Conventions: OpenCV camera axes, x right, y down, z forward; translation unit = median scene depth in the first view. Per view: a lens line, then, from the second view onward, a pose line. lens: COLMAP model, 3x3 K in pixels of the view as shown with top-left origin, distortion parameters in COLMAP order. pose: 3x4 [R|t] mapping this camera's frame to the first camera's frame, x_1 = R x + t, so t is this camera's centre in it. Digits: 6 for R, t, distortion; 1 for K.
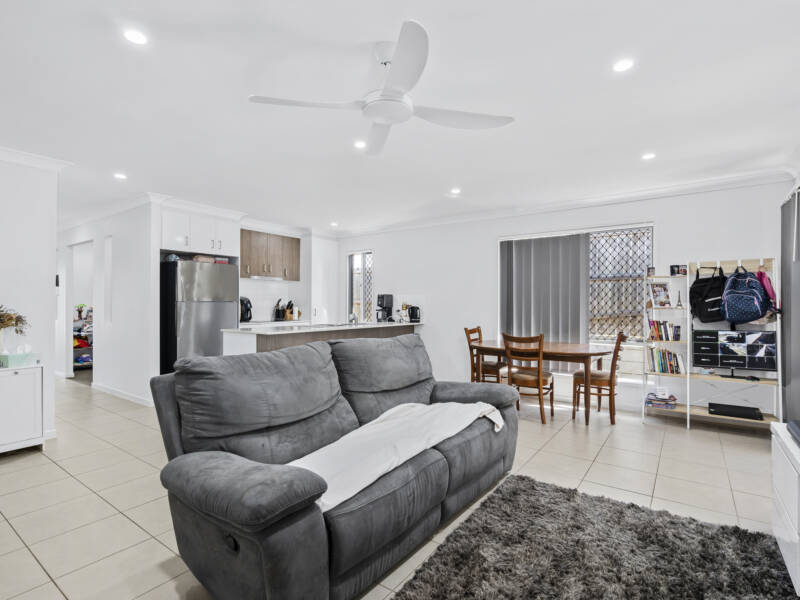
lens RADIAL K [[401.3, 0, 400.0], [0, 401.3, 300.0], [0, 0, 1]] dist [0.042170, 0.000156]
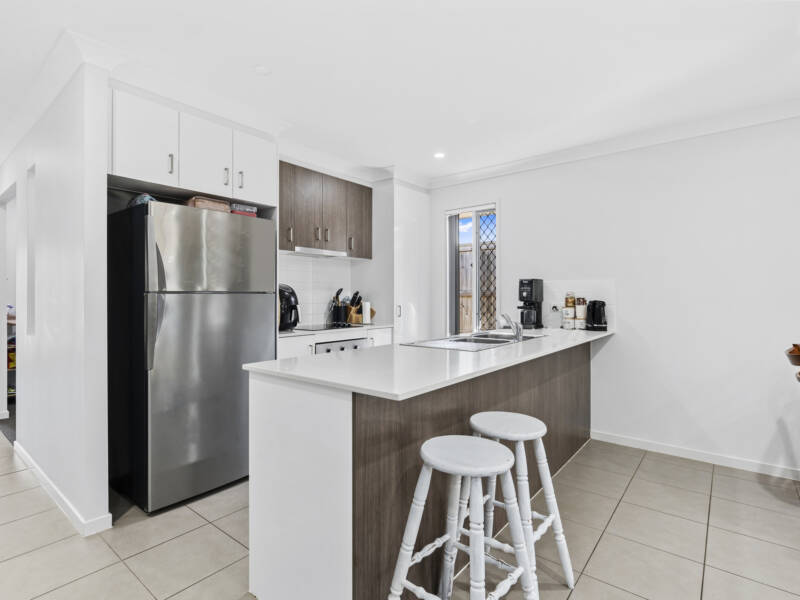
lens RADIAL K [[401.3, 0, 400.0], [0, 401.3, 300.0], [0, 0, 1]] dist [0.042170, 0.000156]
pose [[0.998589, -0.002973, -0.053018, -0.191870], [0.003784, 0.999878, 0.015187, 0.005944], [0.052966, -0.015366, 0.998478, 0.439383]]
